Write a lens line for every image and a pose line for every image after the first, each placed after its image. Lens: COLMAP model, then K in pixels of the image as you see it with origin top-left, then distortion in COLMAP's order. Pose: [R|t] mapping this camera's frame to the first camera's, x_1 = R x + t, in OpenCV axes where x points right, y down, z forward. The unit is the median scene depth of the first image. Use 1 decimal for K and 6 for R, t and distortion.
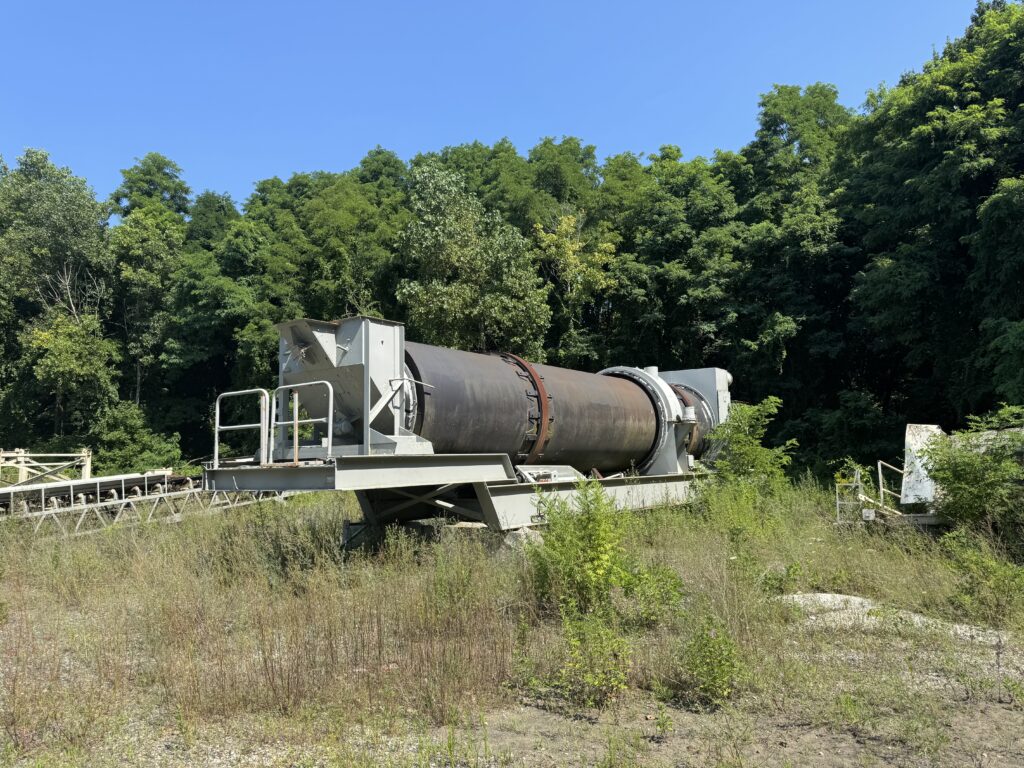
lens RADIAL K [[711.3, 0, 513.2], [0, 711.3, 382.6], [0, 0, 1]] dist [0.044628, -0.061115]
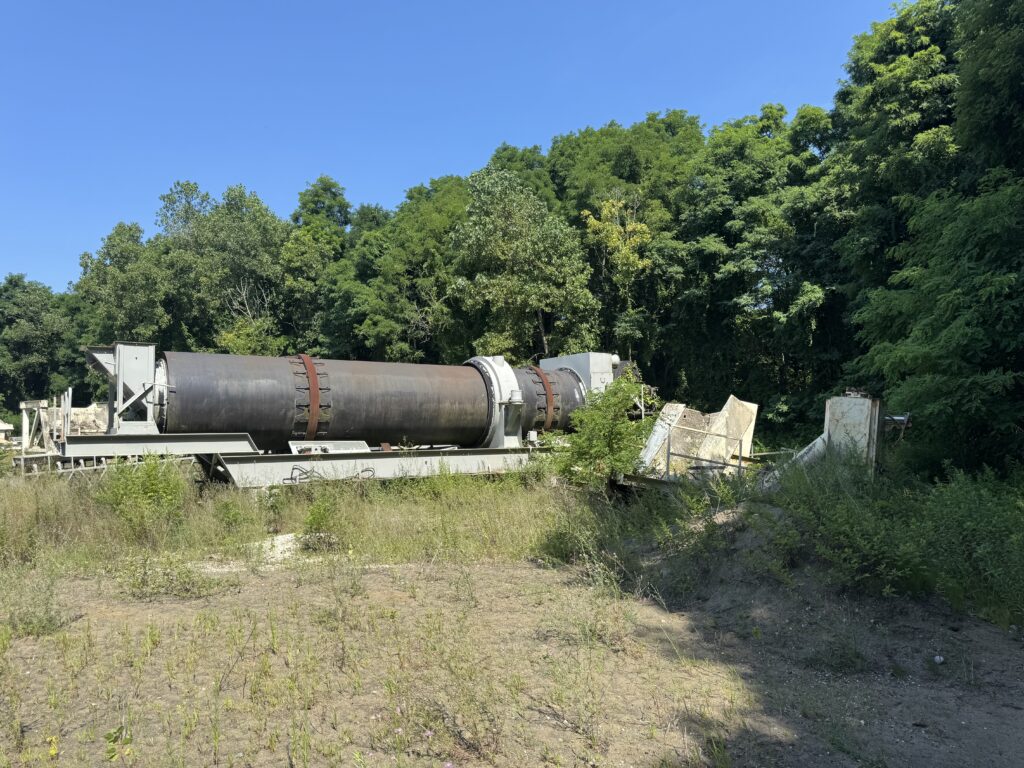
lens RADIAL K [[711.3, 0, 517.8], [0, 711.3, 391.1], [0, 0, 1]] dist [0.044628, -0.061115]
pose [[0.942739, -0.020953, -0.332873, 0.310568], [0.037331, 0.998382, 0.042881, -0.006821], [0.331437, -0.052853, 0.941996, -0.041845]]
